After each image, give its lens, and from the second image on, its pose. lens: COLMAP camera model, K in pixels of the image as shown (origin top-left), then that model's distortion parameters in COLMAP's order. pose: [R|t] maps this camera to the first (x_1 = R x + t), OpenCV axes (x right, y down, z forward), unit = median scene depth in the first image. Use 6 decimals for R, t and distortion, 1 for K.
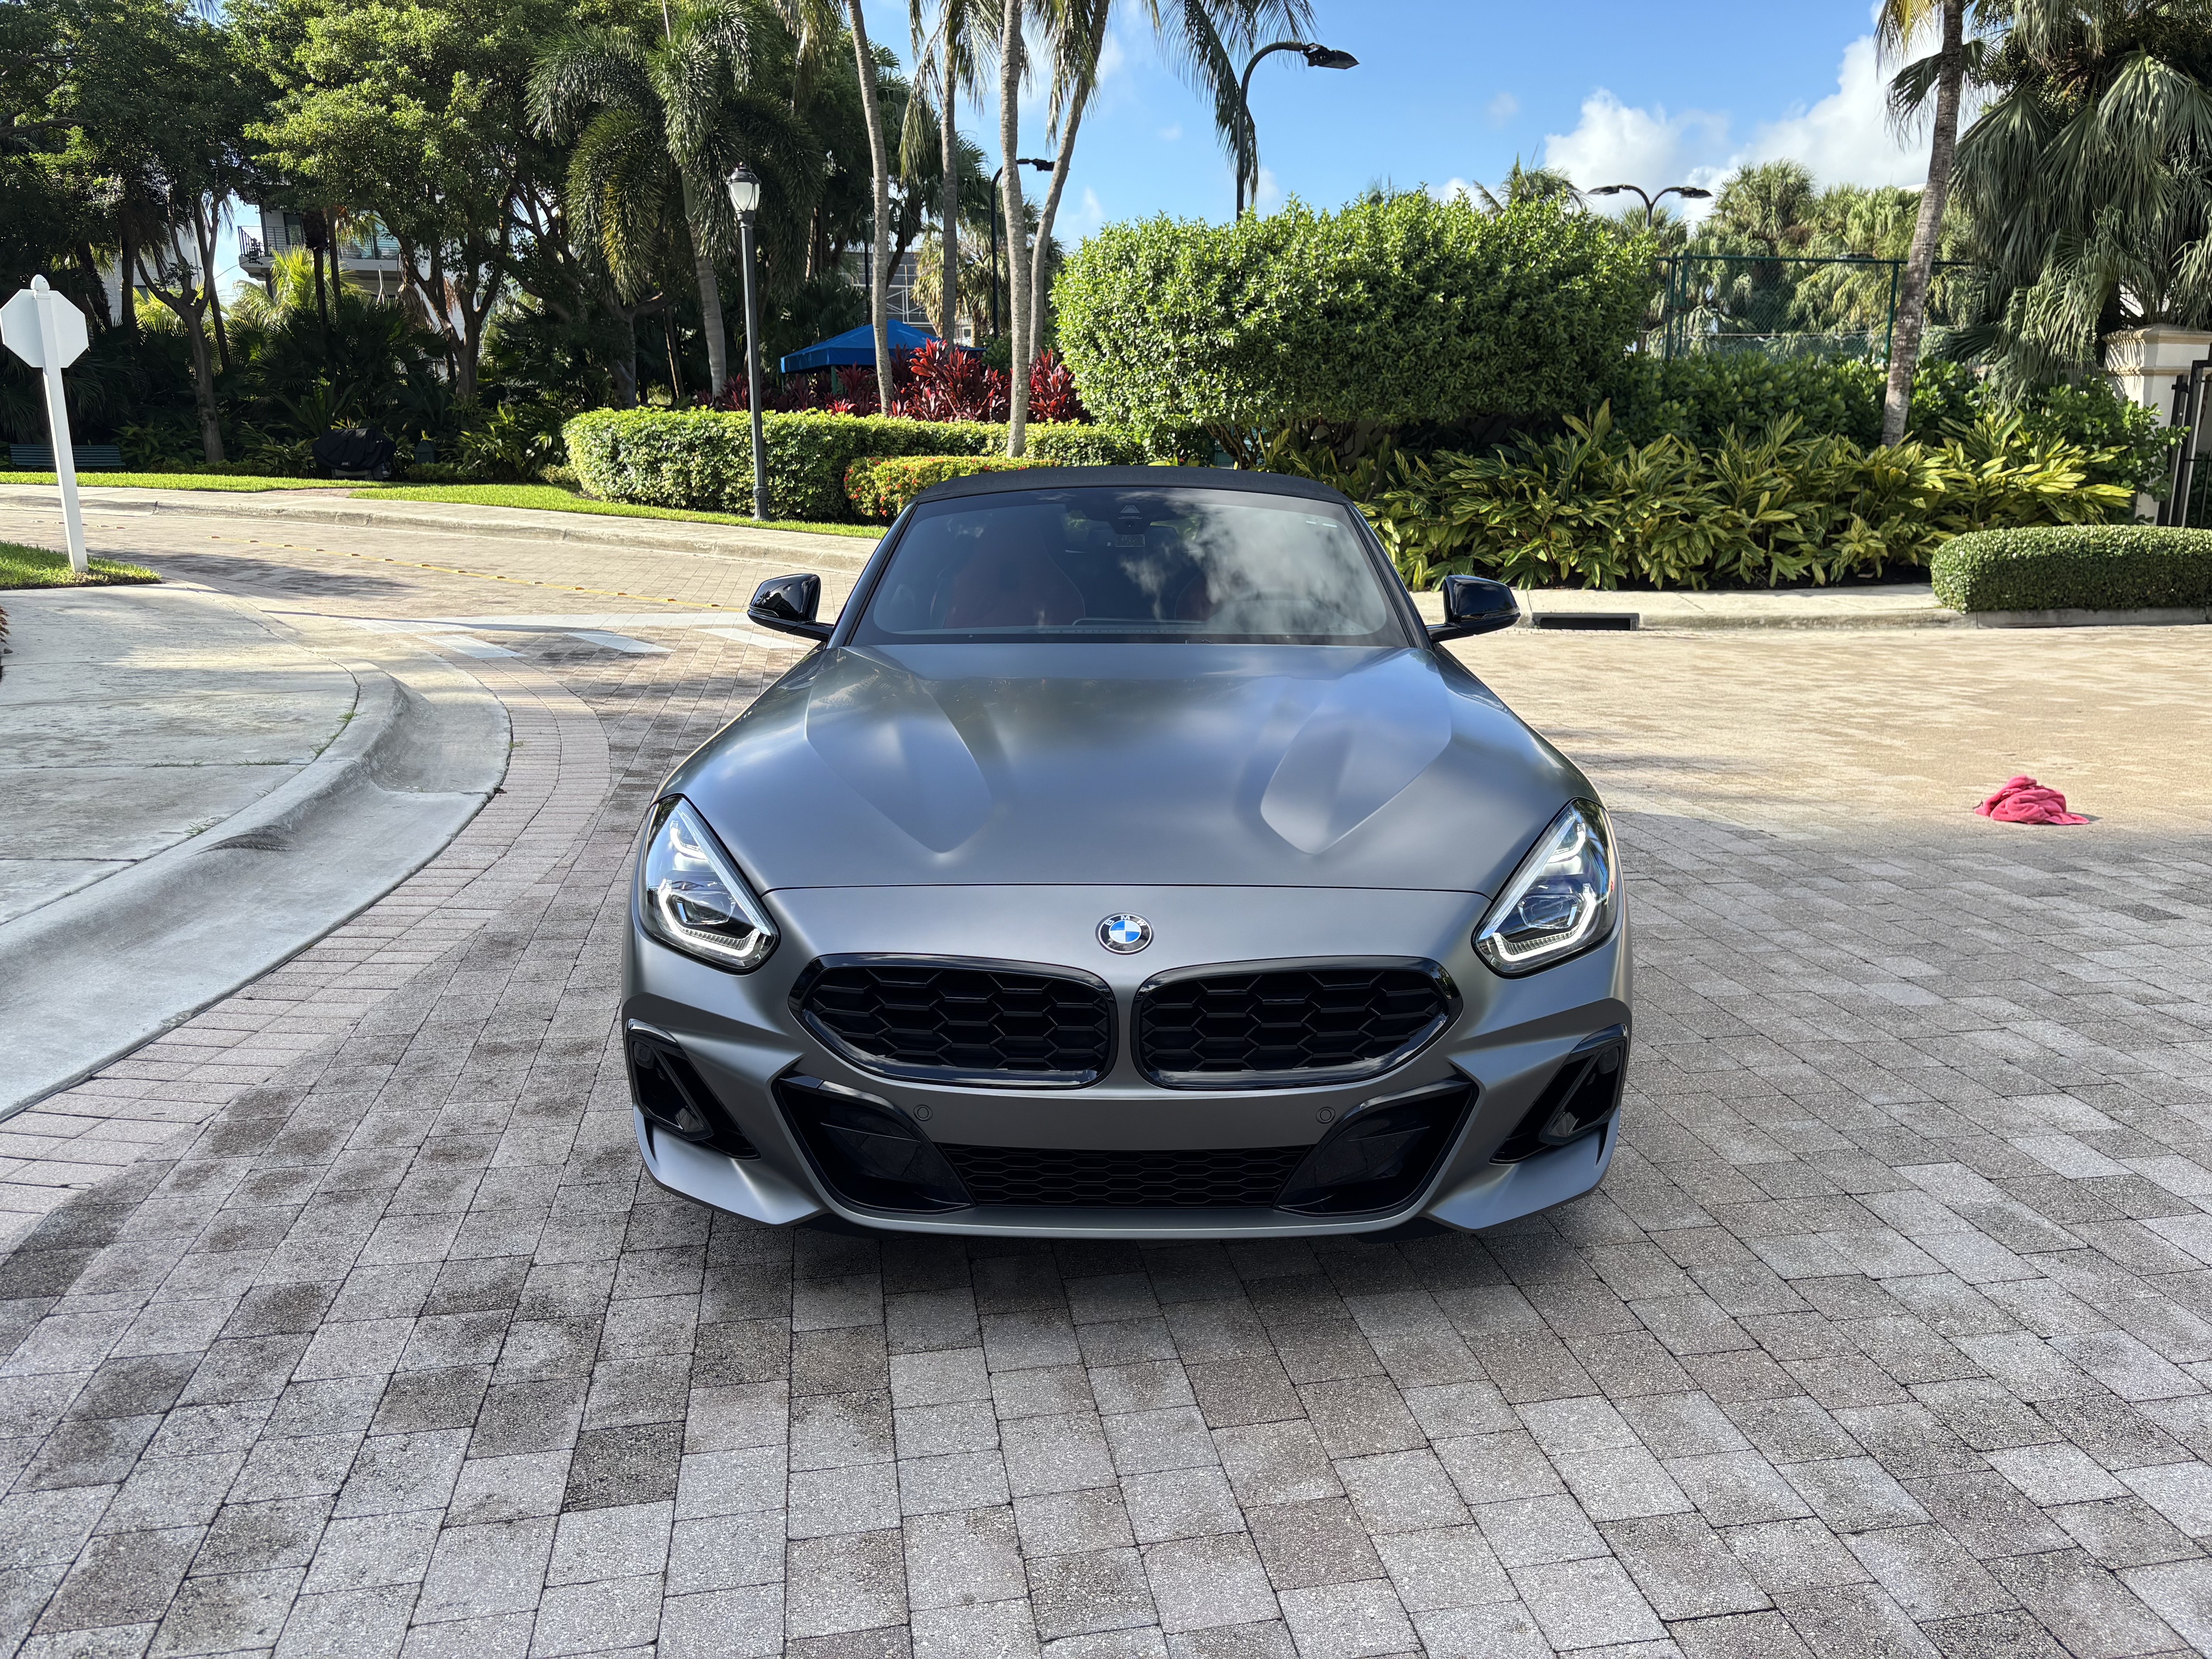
lens RADIAL K [[1681.9, 0, 1123.2], [0, 1681.9, 828.9], [0, 0, 1]] dist [0.046941, -0.052850]
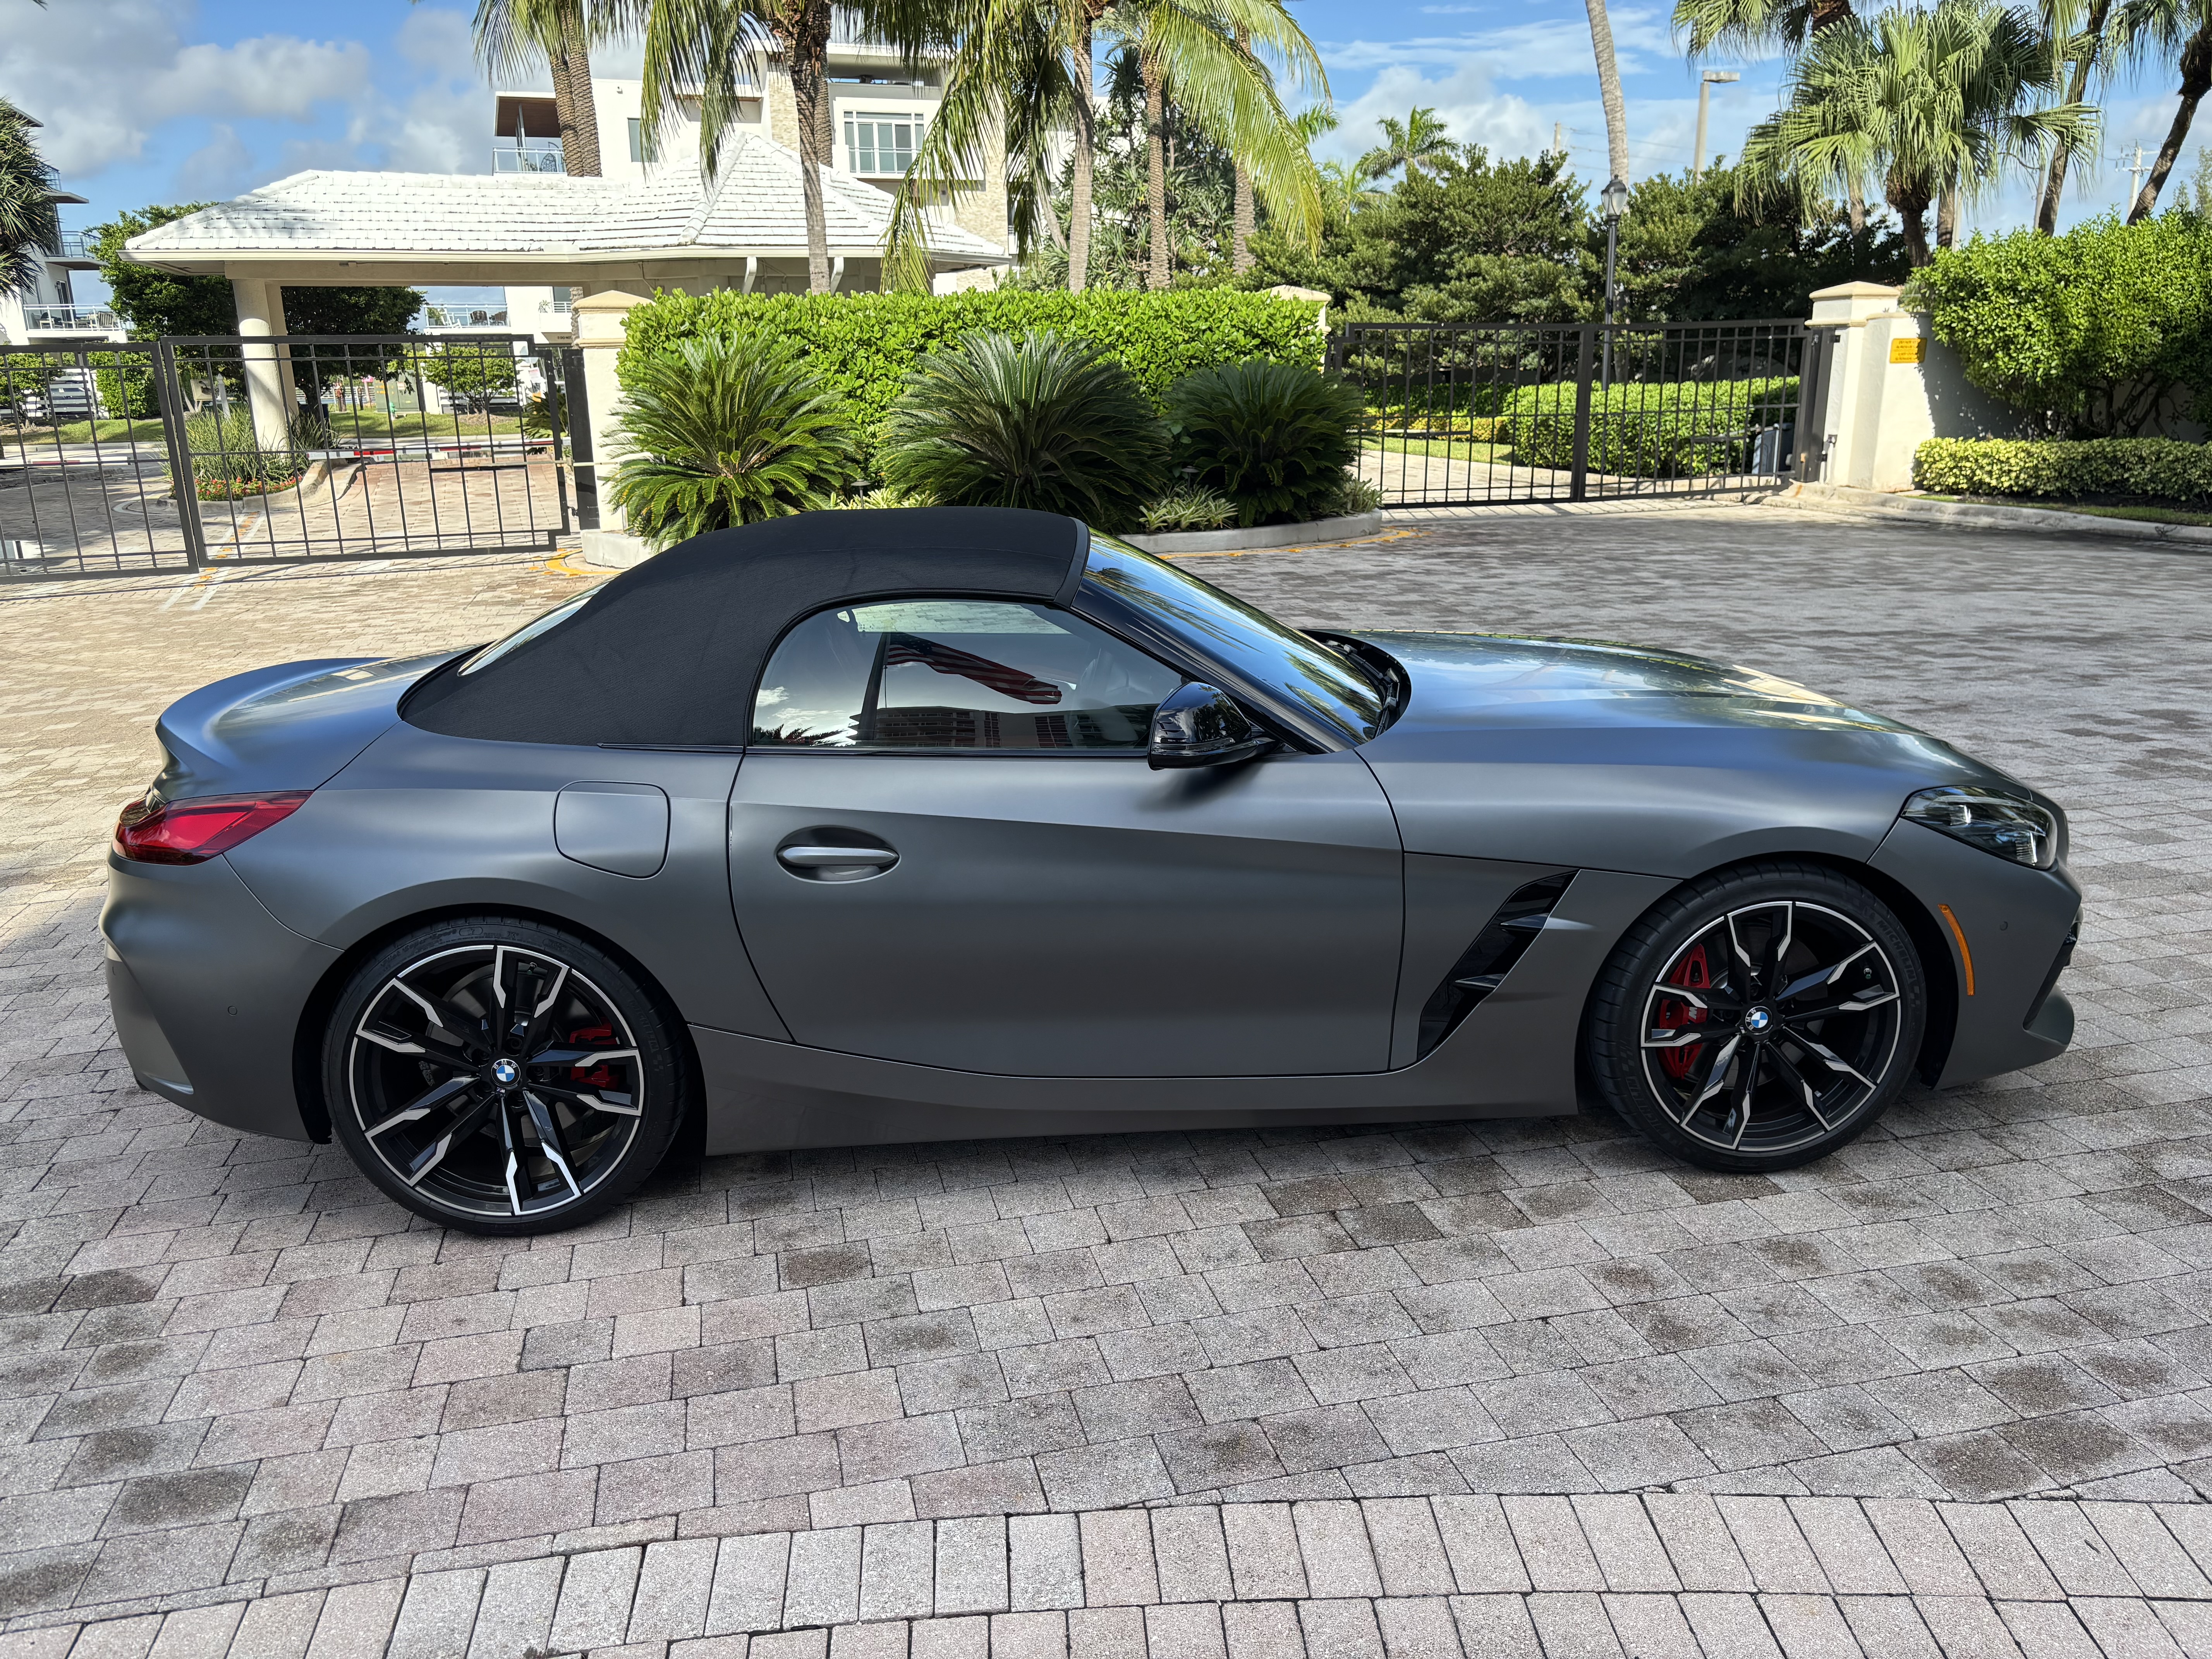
lens RADIAL K [[1681.9, 0, 1108.0], [0, 1681.9, 825.8], [0, 0, 1]] dist [0.046941, -0.052850]
pose [[-0.064641, -0.261124, 0.963139, -0.340754], [0.255107, 0.928762, 0.268925, -0.113065], [-0.964750, 0.263087, 0.006579, 0.397858]]
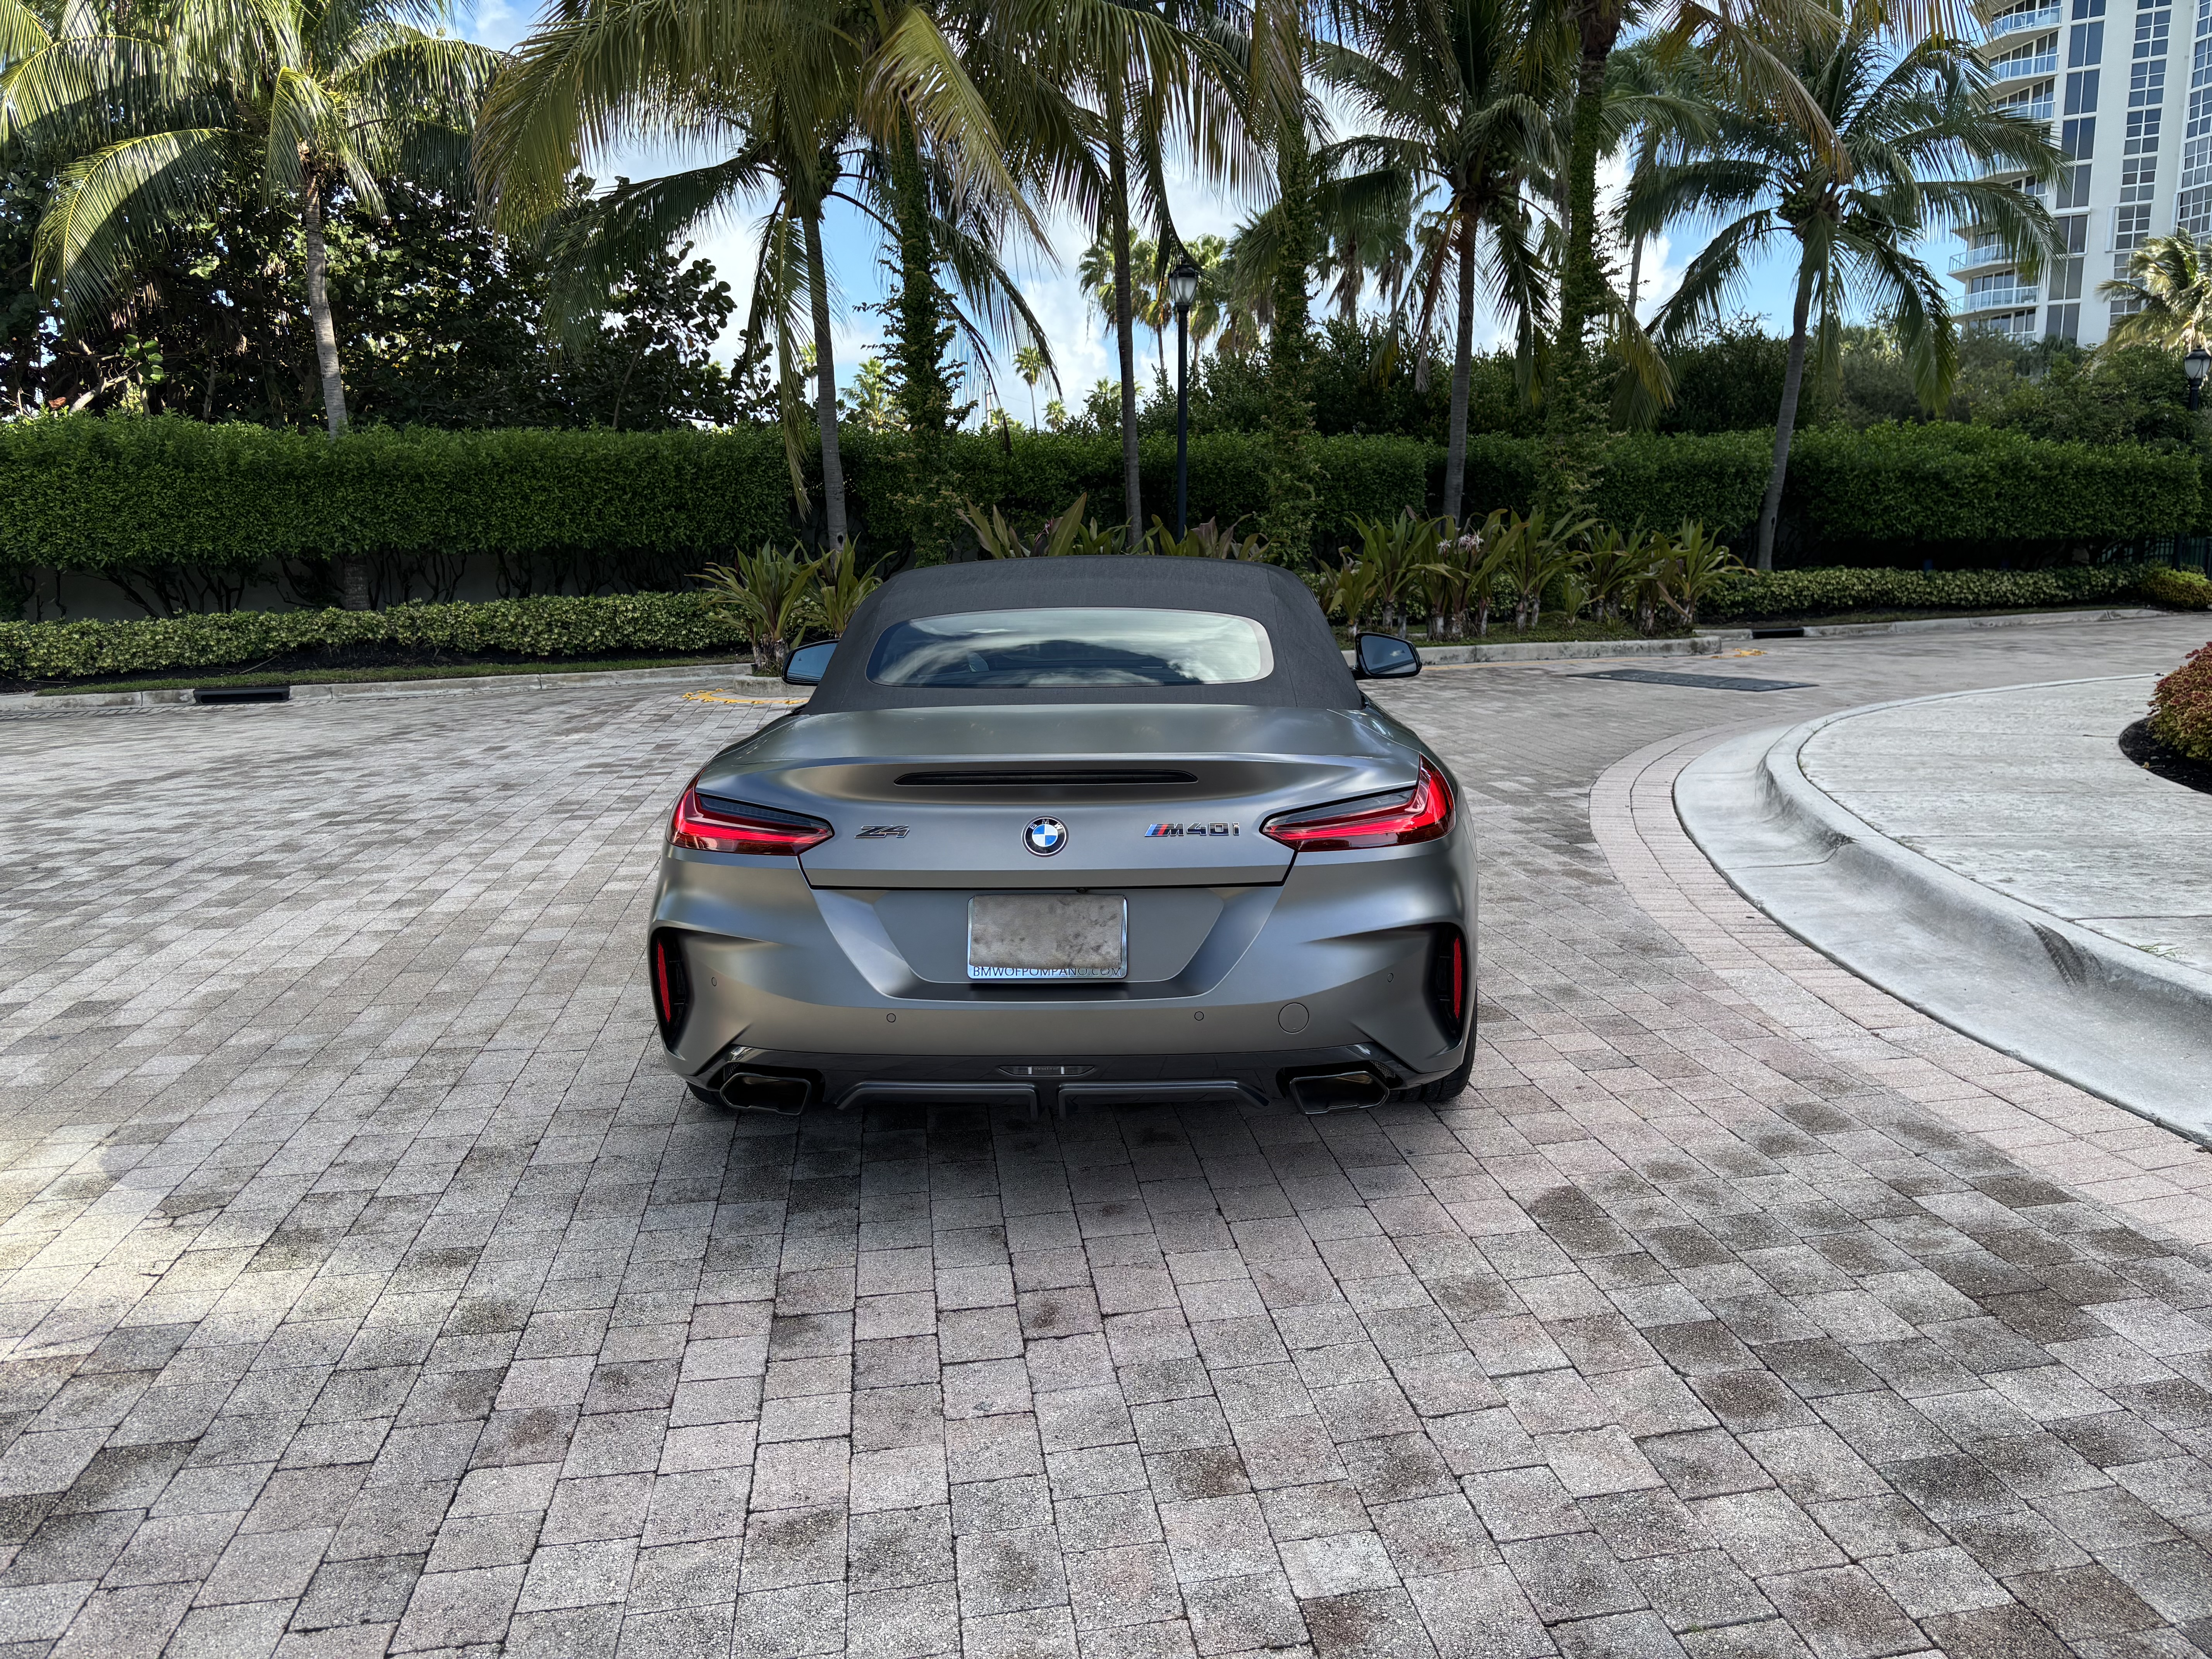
lens RADIAL K [[1681.9, 0, 1113.1], [0, 1681.9, 832.1], [0, 0, 1]] dist [0.046941, -0.052850]
pose [[-0.999231, 0.008941, 0.038174, -0.019018], [0.023588, 0.914832, 0.403145, -0.194427], [-0.031319, 0.403735, -0.914340, 0.824962]]
